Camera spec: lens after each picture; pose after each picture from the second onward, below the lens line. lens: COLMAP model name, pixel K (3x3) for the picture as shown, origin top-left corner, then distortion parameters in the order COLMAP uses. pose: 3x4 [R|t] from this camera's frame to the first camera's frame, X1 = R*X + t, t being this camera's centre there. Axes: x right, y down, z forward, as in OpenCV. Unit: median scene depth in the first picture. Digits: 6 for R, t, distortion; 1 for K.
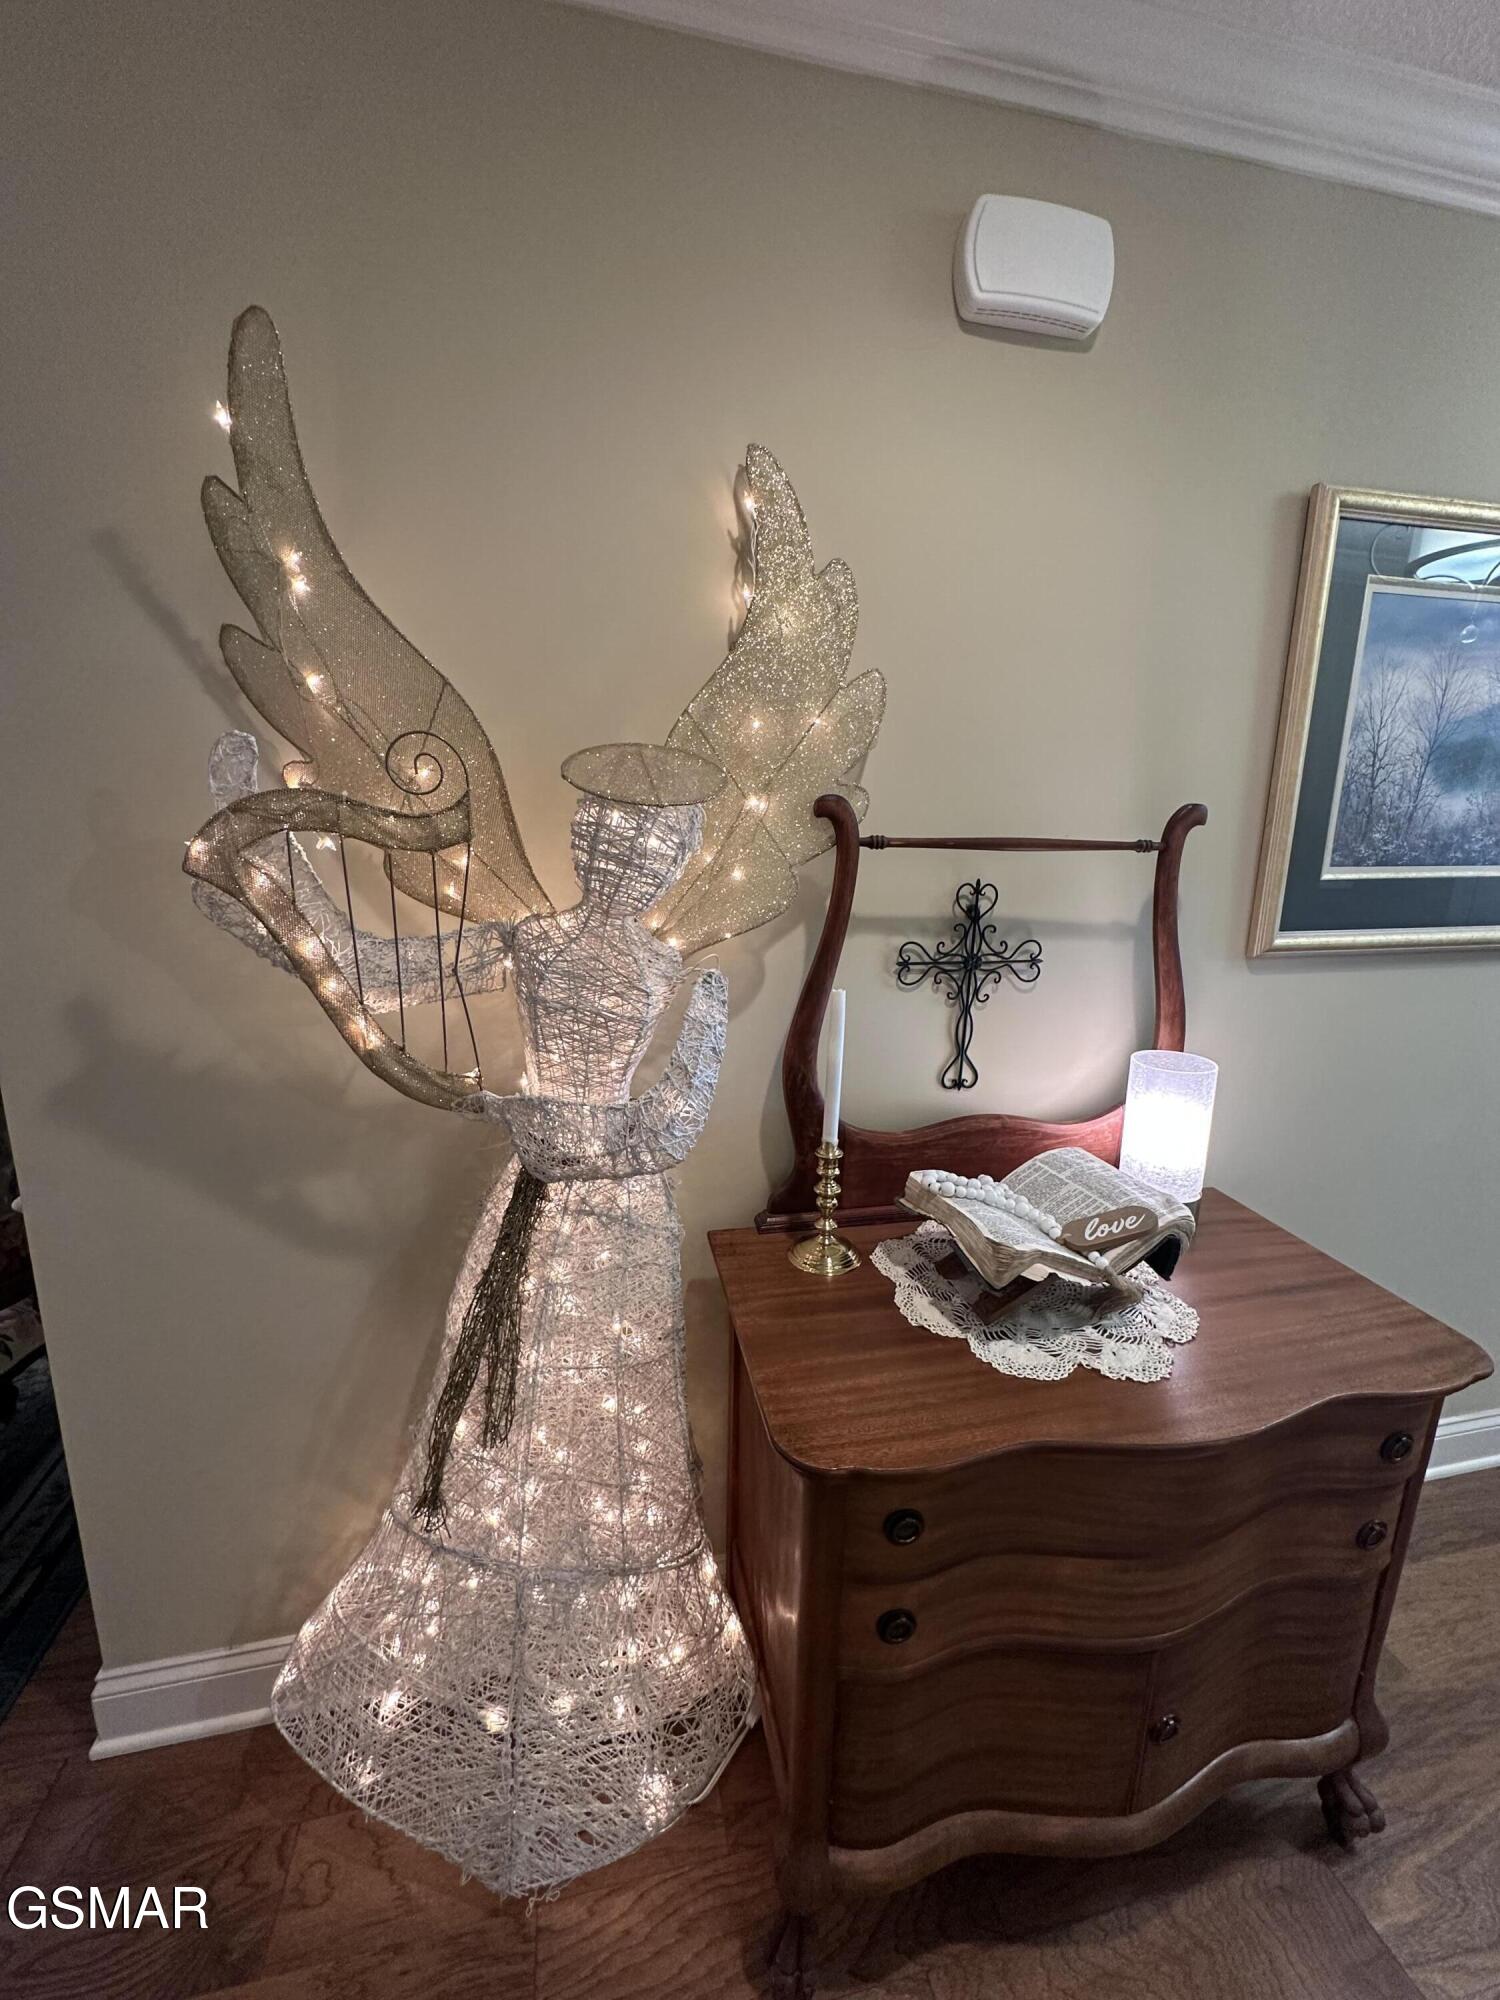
lens RADIAL K [[802.9, 0, 755.1], [0, 802.9, 999.3], [0, 0, 1]] dist [-0.003983, 0.000906]
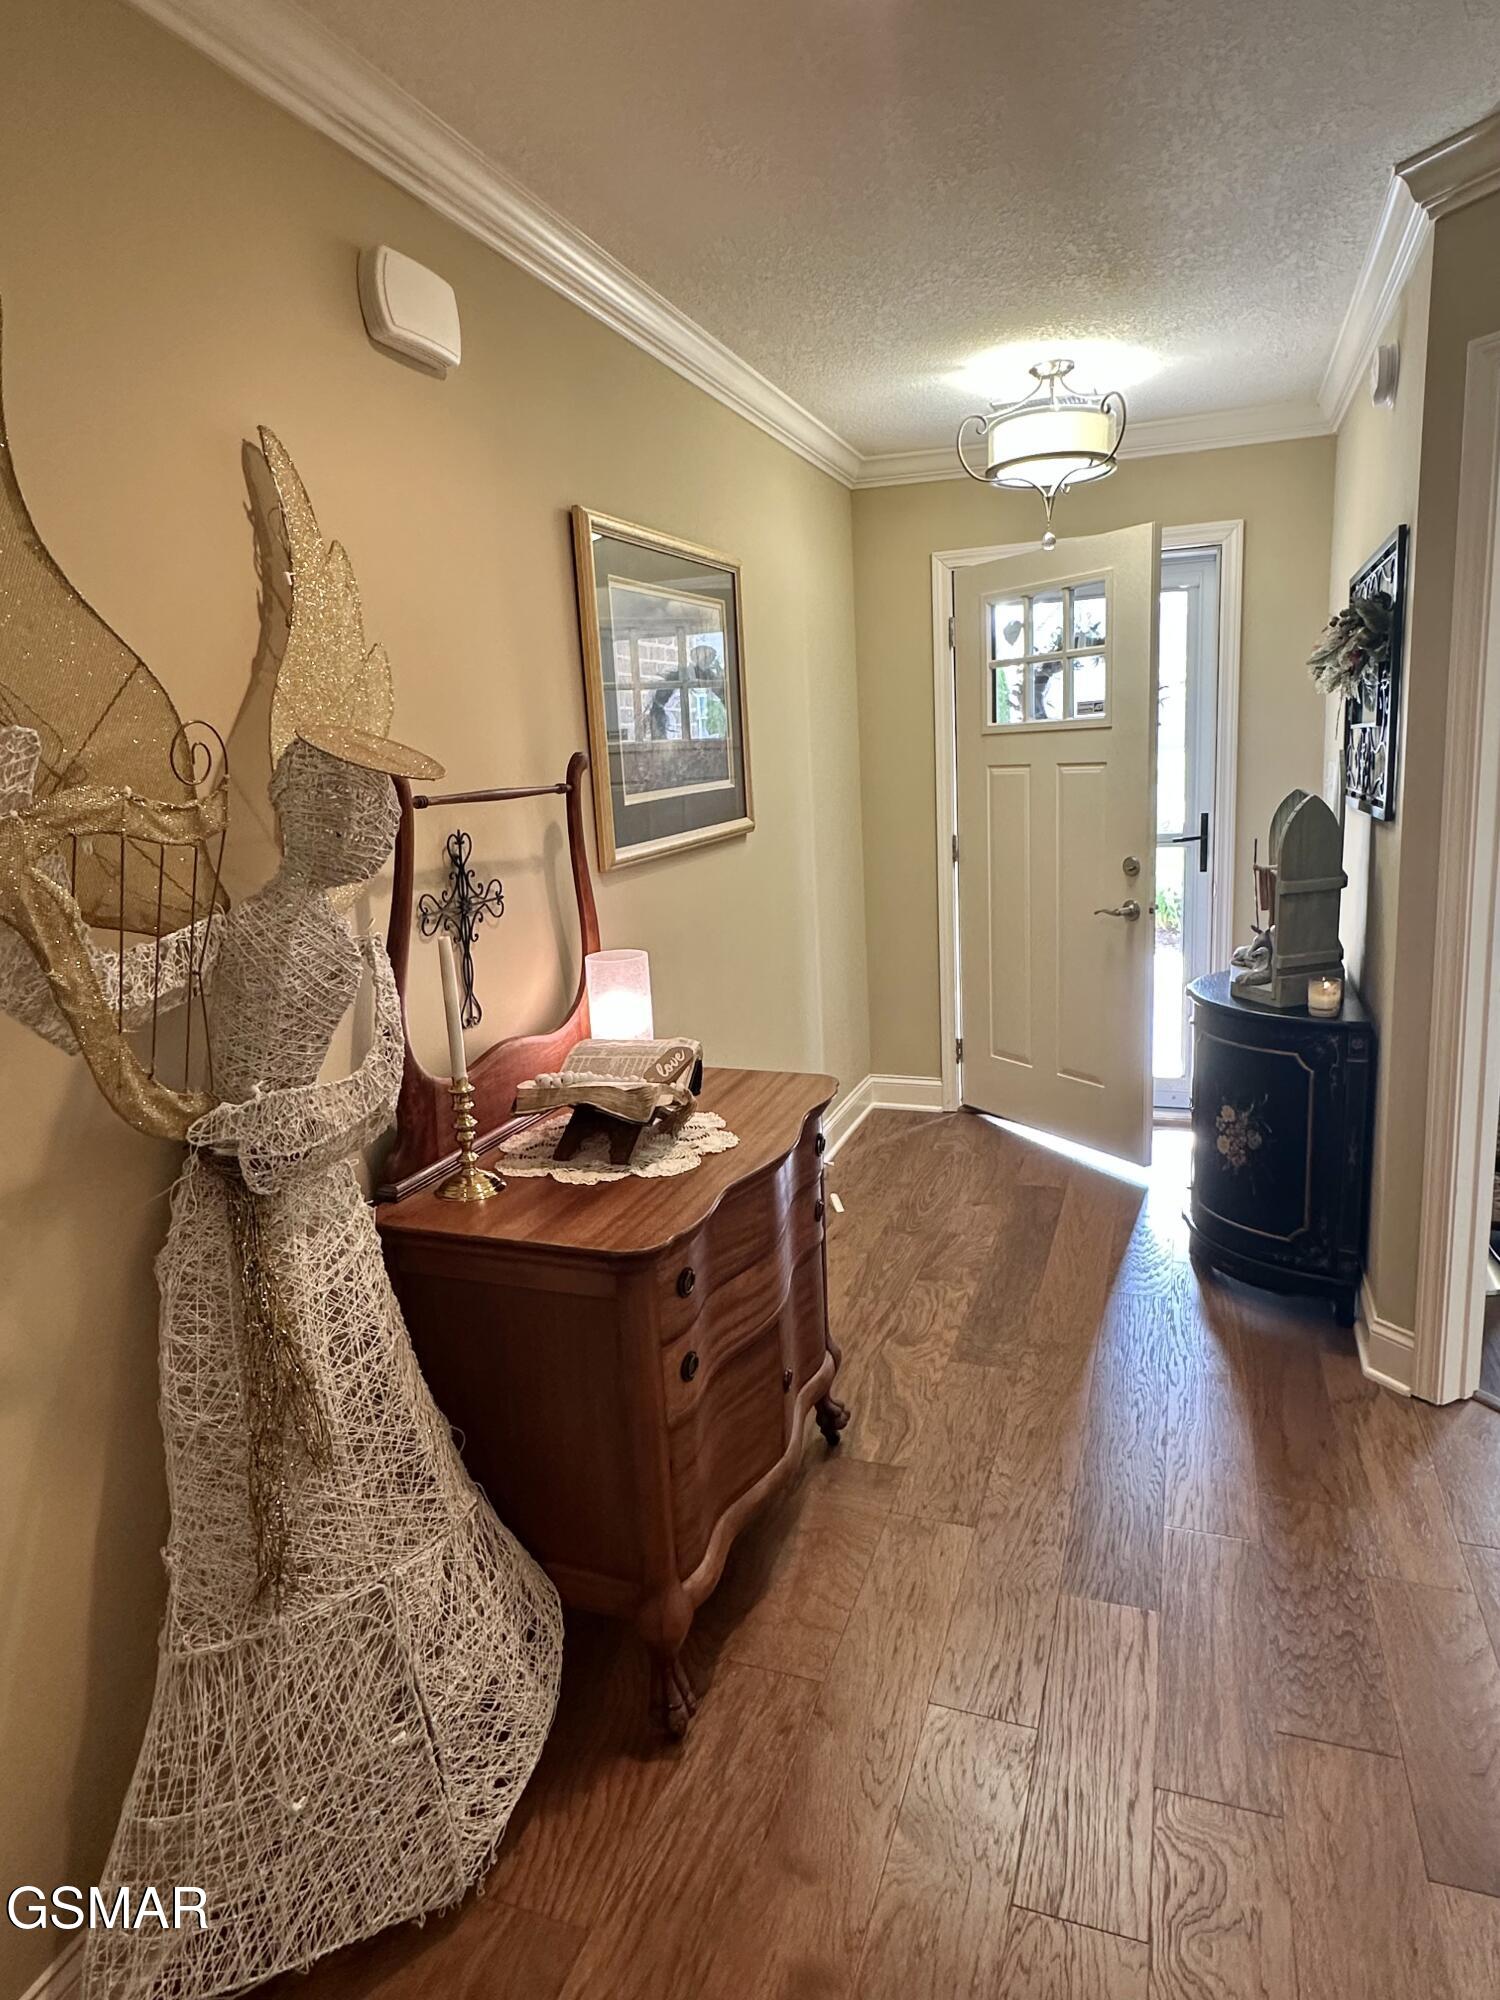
lens RADIAL K [[1175.3, 0, 746.7], [0, 1175.3, 993.5], [0, 0, 1]] dist [0.001945, -0.000377]
pose [[0.541230, -0.214411, 0.813079, -0.893688], [0.238900, 0.966308, 0.095792, 0.007556], [-0.806224, 0.142399, 0.574218, -0.216755]]
